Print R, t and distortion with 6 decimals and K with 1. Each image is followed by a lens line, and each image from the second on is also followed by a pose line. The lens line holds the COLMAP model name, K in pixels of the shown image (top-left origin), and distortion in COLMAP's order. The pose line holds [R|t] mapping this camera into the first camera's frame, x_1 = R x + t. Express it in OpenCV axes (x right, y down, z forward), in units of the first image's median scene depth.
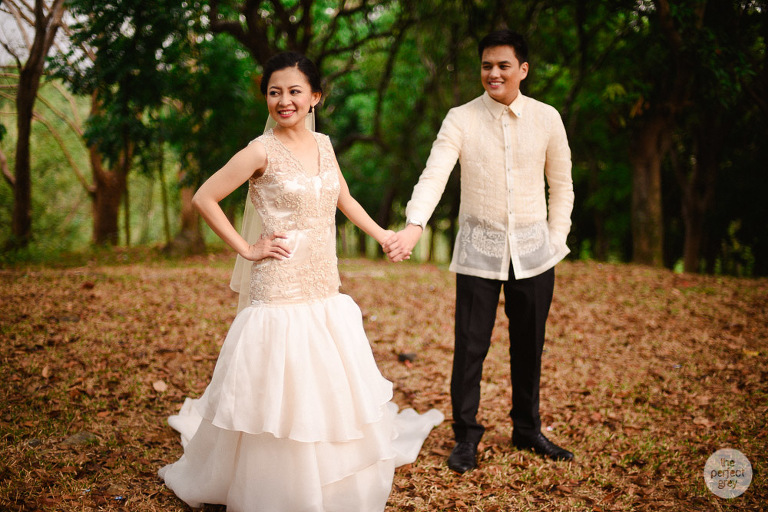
lens RADIAL K [[1142.1, 0, 382.4], [0, 1142.1, 254.2], [0, 0, 1]] dist [-0.129945, 0.000000]
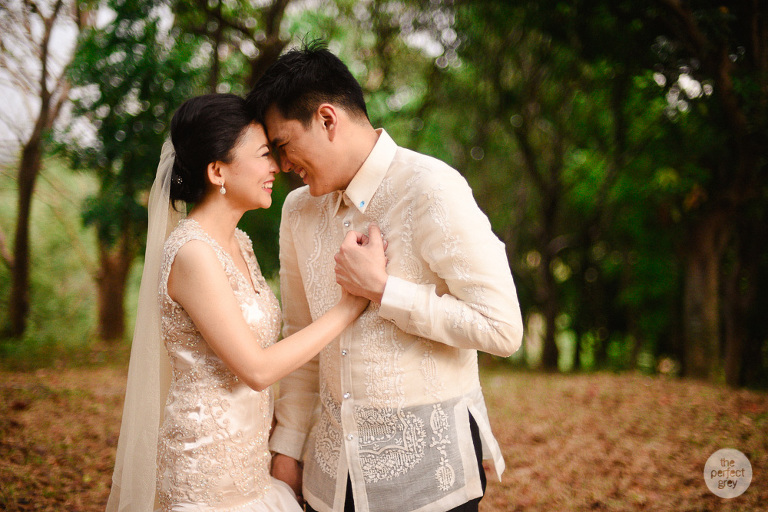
lens RADIAL K [[1142.1, 0, 386.6], [0, 1142.1, 259.4], [0, 0, 1]] dist [-0.129945, 0.000000]
pose [[0.999621, 0.020264, -0.018622, 0.008850], [-0.021523, 0.997307, -0.070104, -0.017223], [0.017151, 0.070479, 0.997366, 0.139066]]
